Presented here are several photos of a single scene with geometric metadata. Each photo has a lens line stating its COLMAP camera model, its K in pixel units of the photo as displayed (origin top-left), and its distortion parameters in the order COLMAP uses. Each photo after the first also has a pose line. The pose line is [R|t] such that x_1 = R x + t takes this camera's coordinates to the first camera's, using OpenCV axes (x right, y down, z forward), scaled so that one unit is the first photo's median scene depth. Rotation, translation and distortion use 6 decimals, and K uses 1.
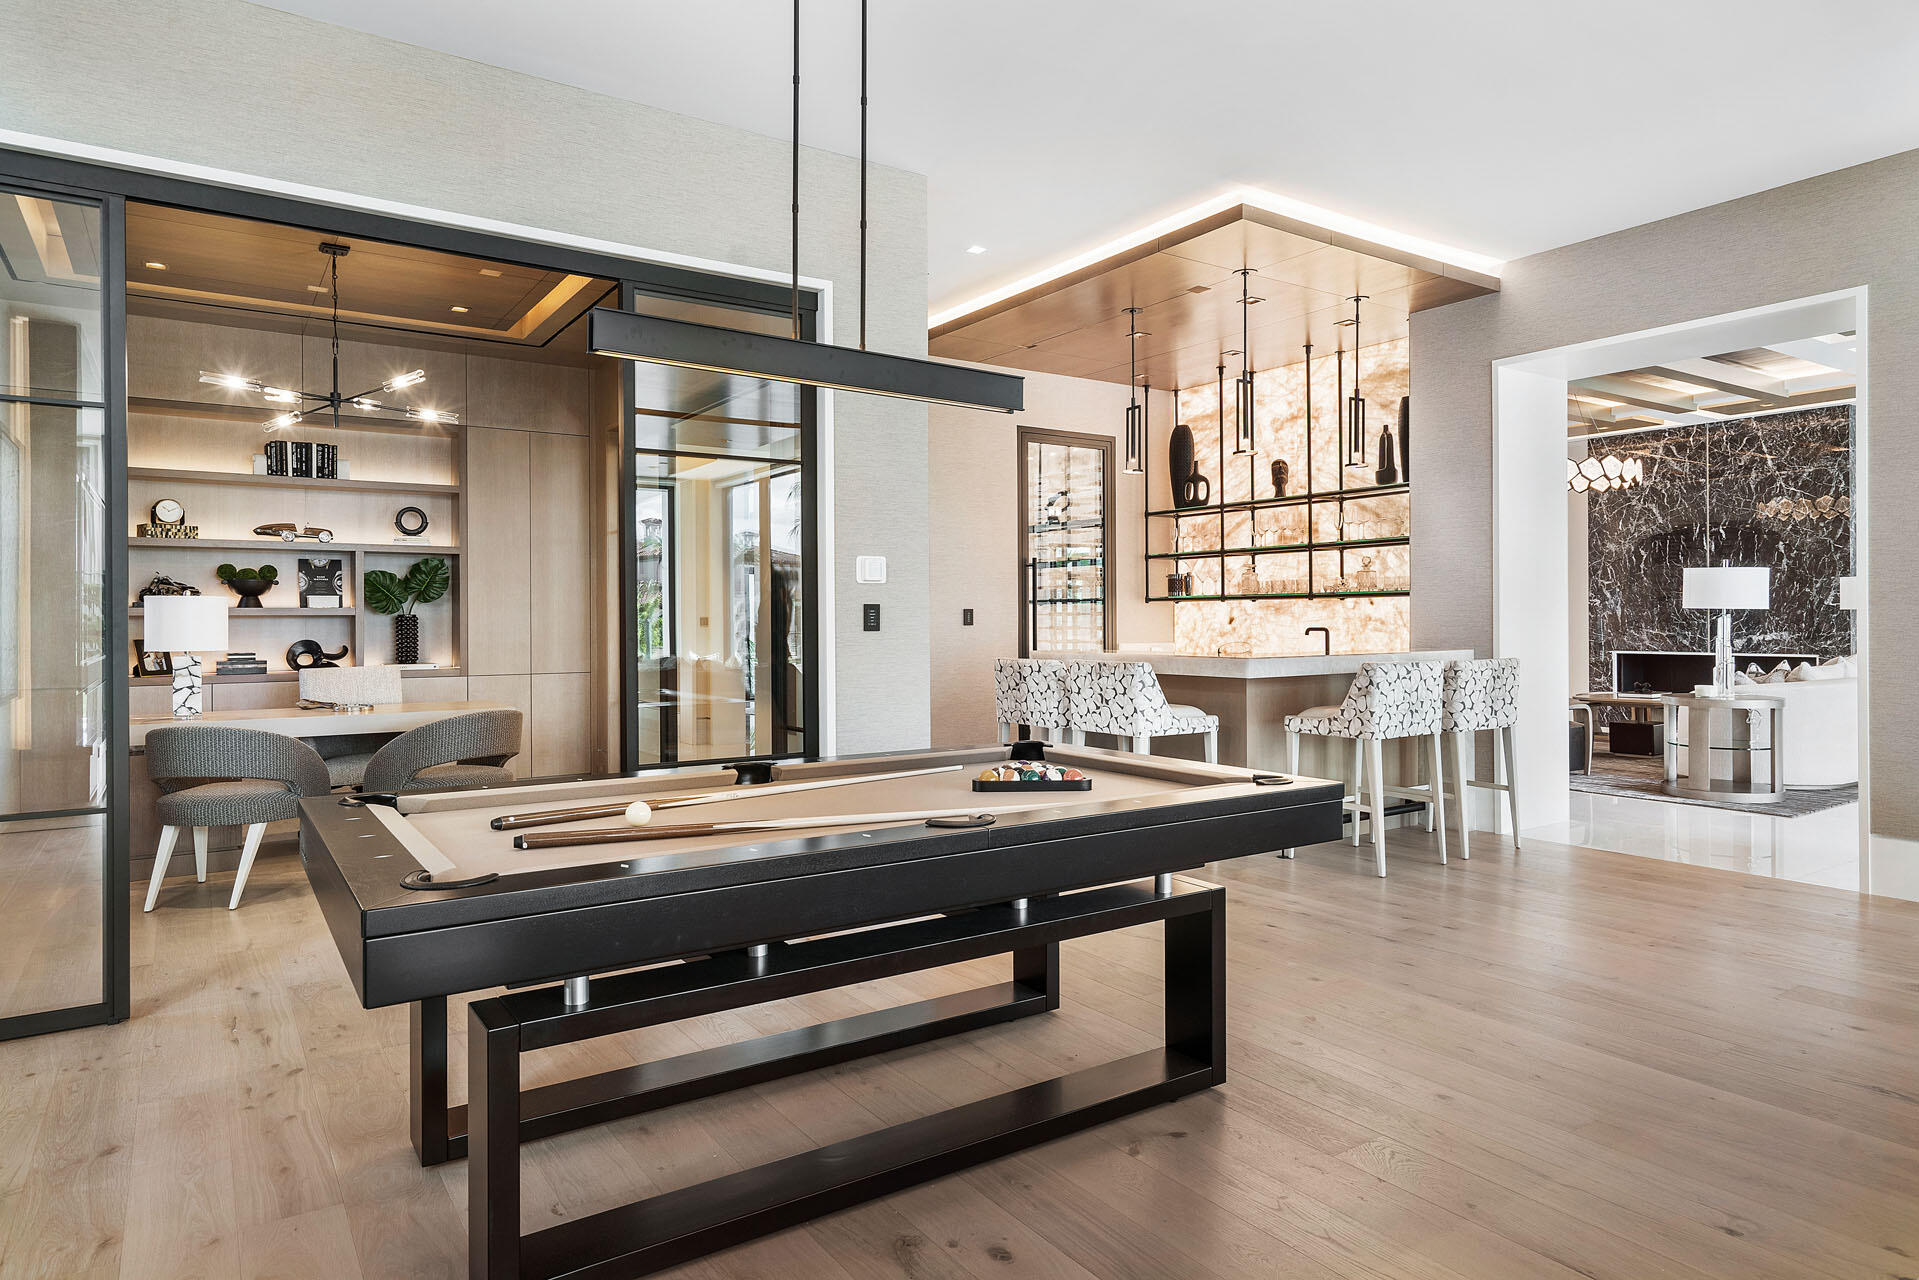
lens RADIAL K [[1139.7, 0, 960.0], [0, 1139.7, 626.4], [0, 0, 1]] dist [-0.000549, 0.001337]
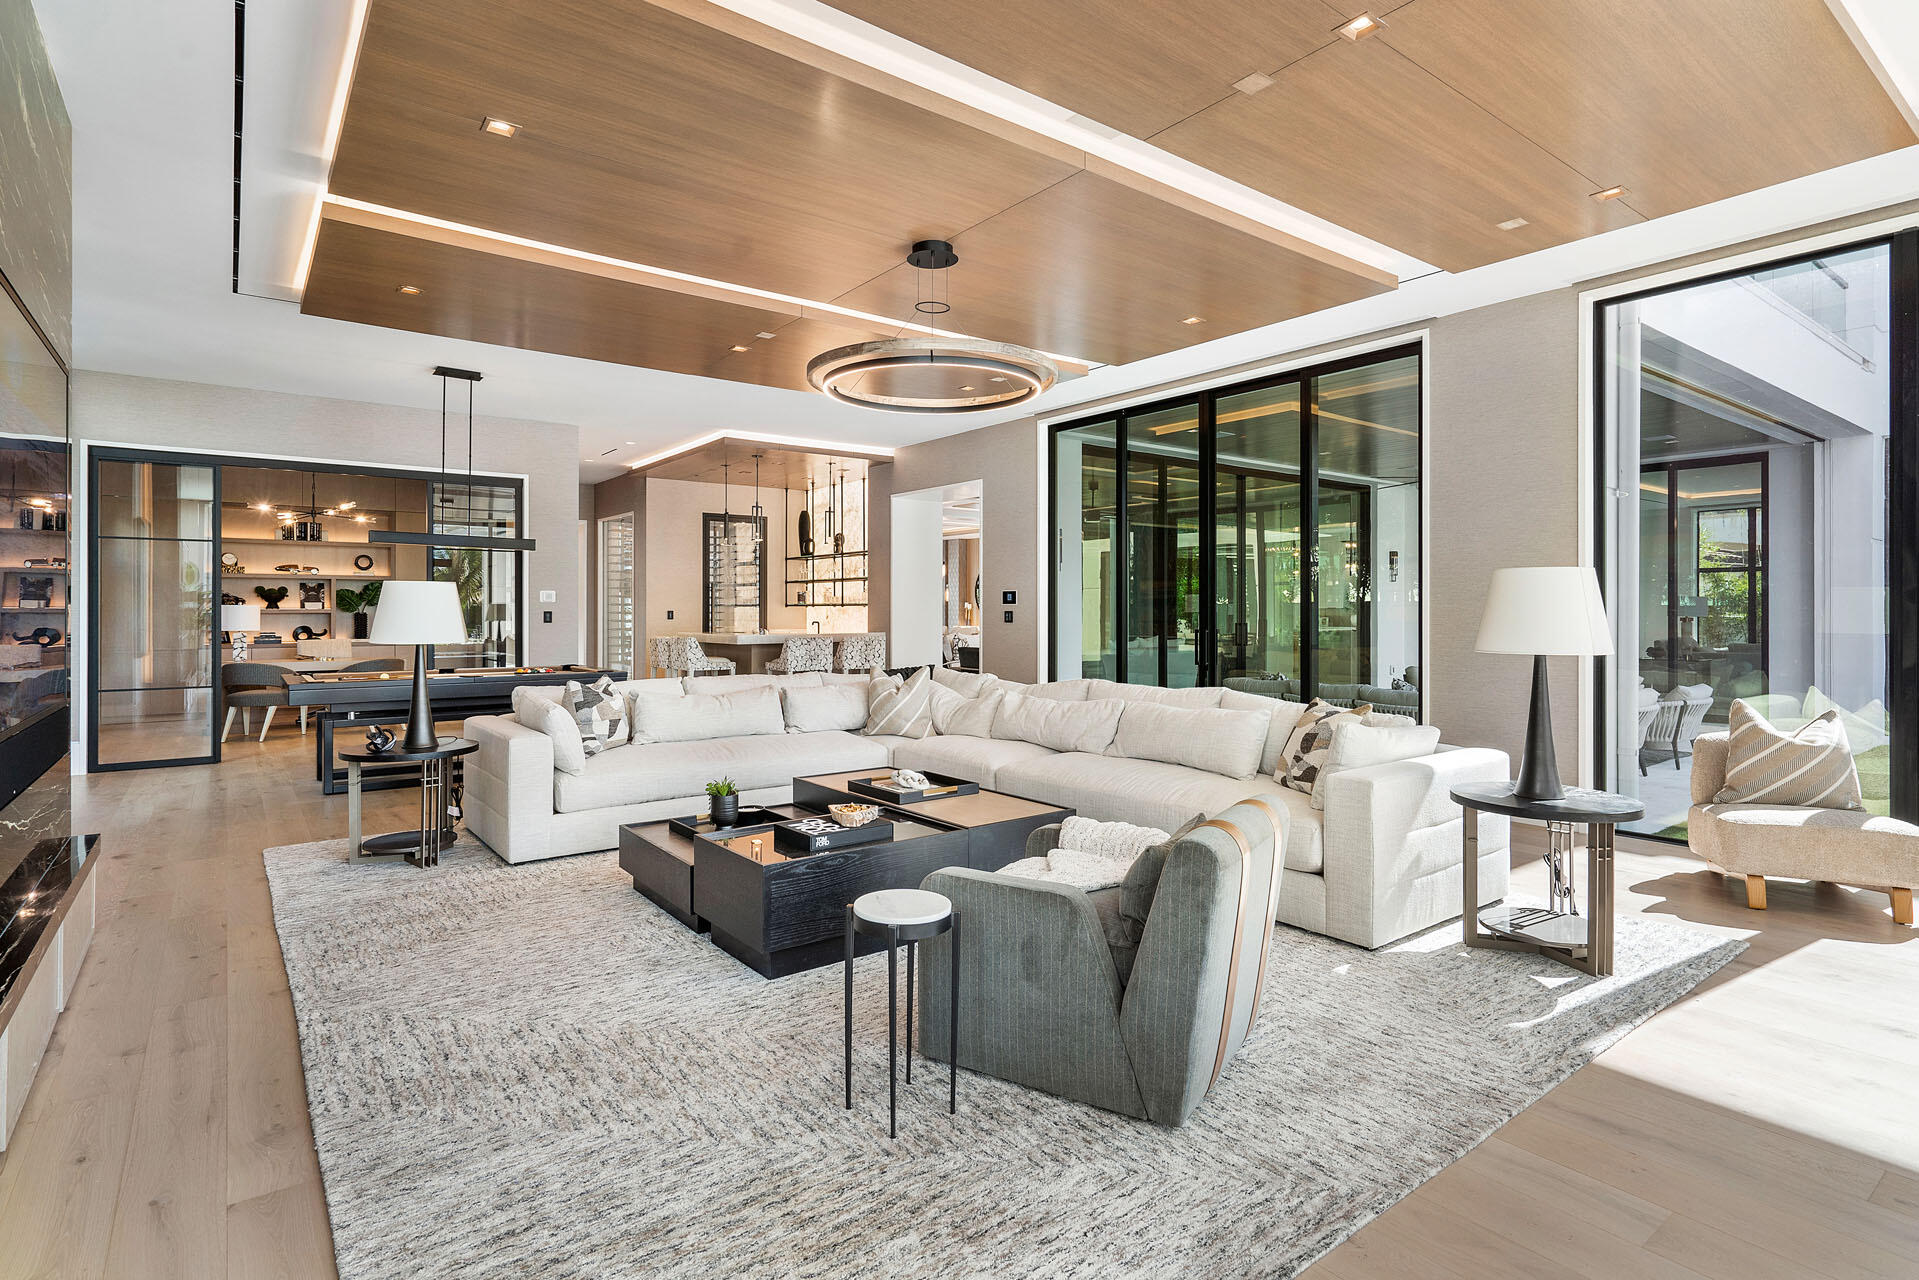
lens RADIAL K [[969.8, 0, 974.1], [0, 969.8, 613.0], [0, 0, 1]] dist [0.002718, 0.000341]
pose [[0.998020, 0.004693, 0.062716, 0.438593], [-0.004395, 0.999978, -0.004885, -0.006265], [-0.062738, 0.004599, 0.998019, -0.683428]]
